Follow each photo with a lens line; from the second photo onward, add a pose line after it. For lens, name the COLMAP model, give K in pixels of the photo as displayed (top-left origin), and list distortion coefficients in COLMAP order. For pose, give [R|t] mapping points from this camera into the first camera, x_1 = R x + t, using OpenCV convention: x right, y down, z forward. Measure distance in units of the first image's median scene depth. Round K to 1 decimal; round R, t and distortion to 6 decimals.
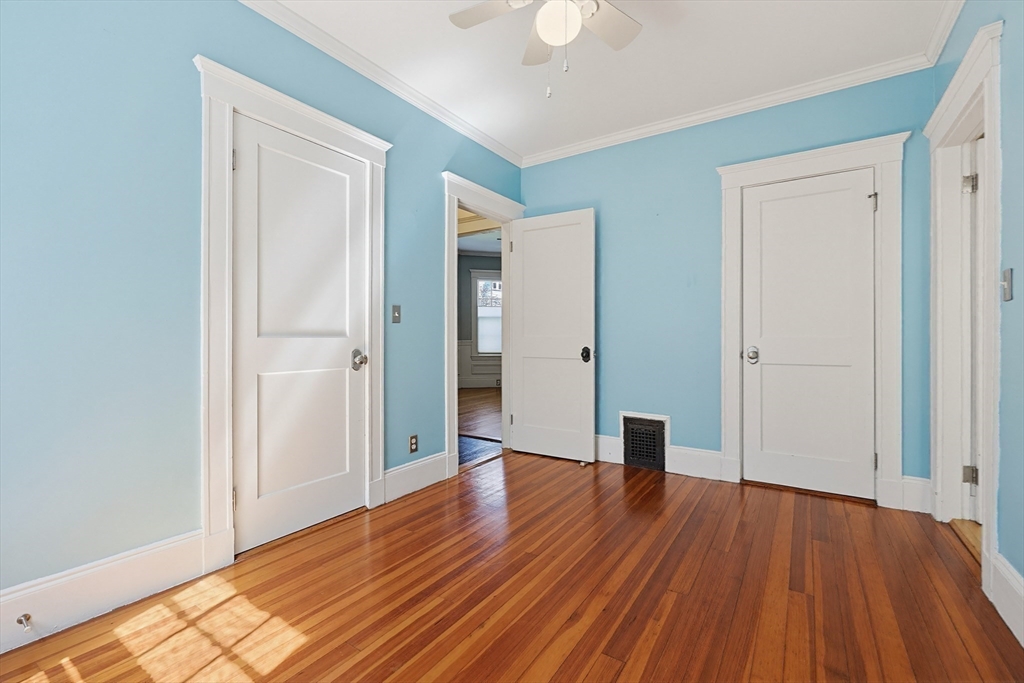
lens RADIAL K [[446.3, 0, 522.2], [0, 446.3, 340.4], [0, 0, 1]] dist [-0.000560, 0.000024]
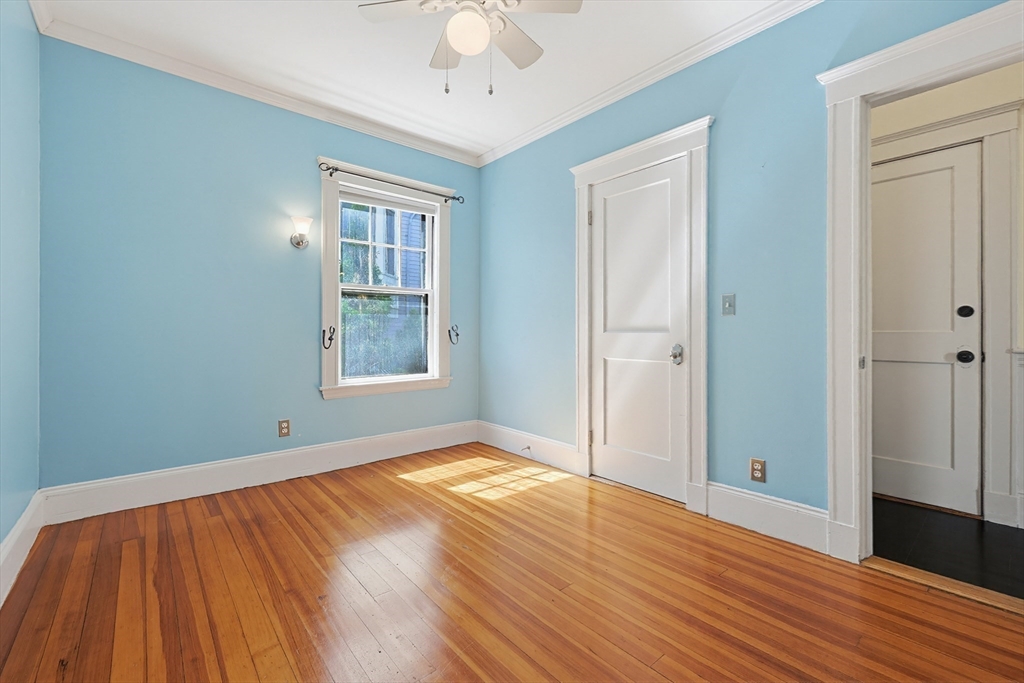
lens RADIAL K [[436.8, 0, 508.7], [0, 436.8, 330.5], [0, 0, 1]] dist [0.000024, 0.000069]
pose [[-0.301269, 0.002659, -0.953536, 0.815170], [-0.000256, 0.999996, 0.002869, -0.016152], [0.953539, 0.001108, -0.301267, 1.095752]]
